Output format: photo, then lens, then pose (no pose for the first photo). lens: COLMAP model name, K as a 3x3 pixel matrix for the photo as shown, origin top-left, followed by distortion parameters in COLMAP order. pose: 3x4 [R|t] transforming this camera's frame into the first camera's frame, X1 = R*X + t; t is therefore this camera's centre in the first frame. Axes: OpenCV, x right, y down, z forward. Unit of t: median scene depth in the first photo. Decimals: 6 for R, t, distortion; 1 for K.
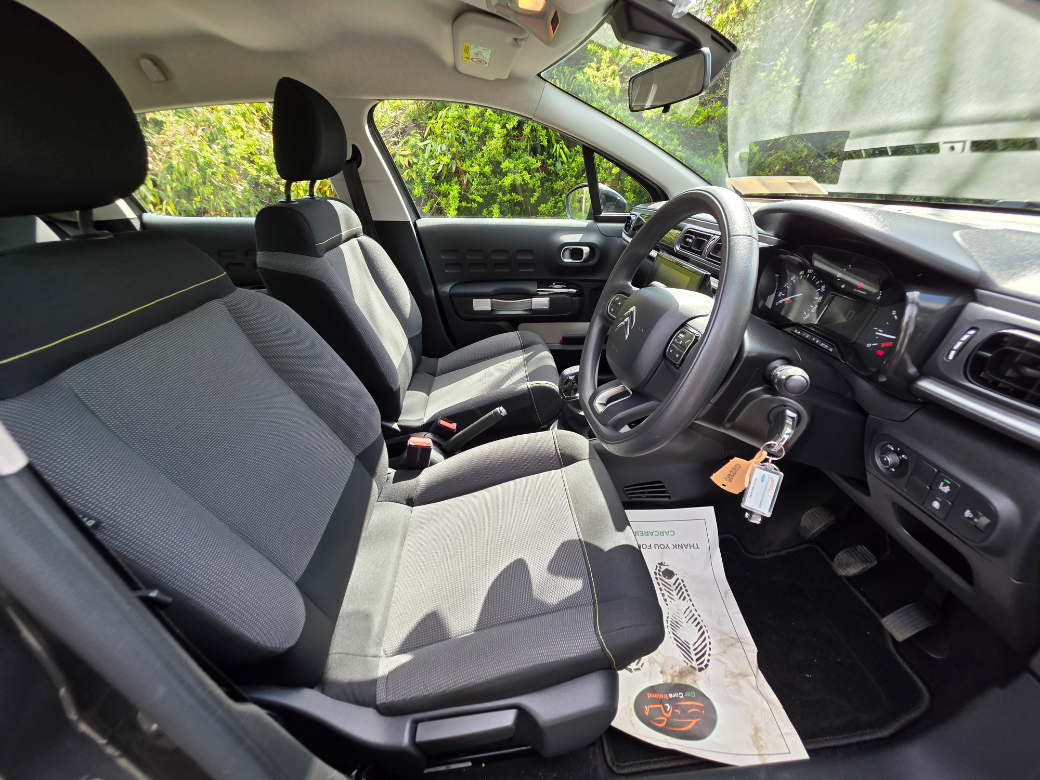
lens RADIAL K [[421.2, 0, 520.0], [0, 421.2, 390.0], [0, 0, 1]] dist [-0.000212, -0.000071]
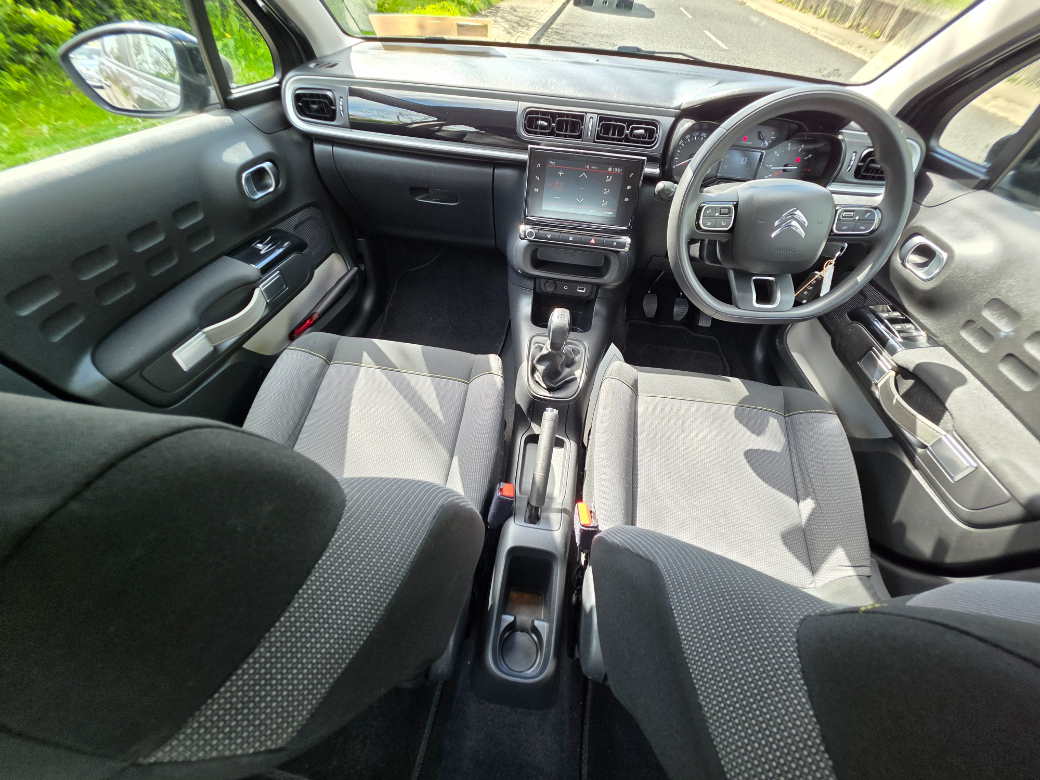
lens RADIAL K [[421.2, 0, 520.0], [0, 421.2, 390.0], [0, 0, 1]] dist [-0.000212, -0.000071]
pose [[0.199978, -0.673484, 0.711637, -0.437081], [0.397850, 0.719552, 0.569175, -0.334077], [-0.895391, 0.169302, 0.411840, 0.544830]]
